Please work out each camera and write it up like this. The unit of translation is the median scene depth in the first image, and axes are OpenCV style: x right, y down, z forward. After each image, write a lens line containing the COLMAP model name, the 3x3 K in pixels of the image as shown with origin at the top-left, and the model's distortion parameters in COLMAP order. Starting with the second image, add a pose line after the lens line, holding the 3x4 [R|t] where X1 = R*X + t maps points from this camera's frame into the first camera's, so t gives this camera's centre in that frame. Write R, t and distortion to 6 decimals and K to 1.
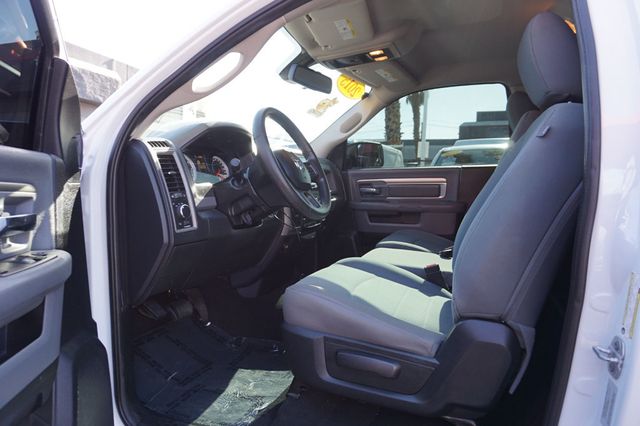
lens RADIAL K [[434.4, 0, 320.0], [0, 434.4, 213.0], [0, 0, 1]] dist [-0.010340, 0.002841]
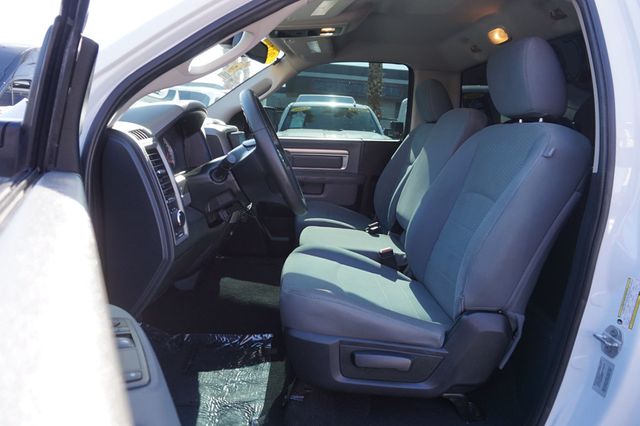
lens RADIAL K [[437.6, 0, 320.7], [0, 437.6, 210.2], [0, 0, 1]] dist [-0.010341, 0.000003]
pose [[0.920037, -0.026261, 0.390951, -0.404913], [-0.019593, 0.993420, 0.112840, -0.123034], [-0.391342, -0.111477, 0.913468, 0.124491]]
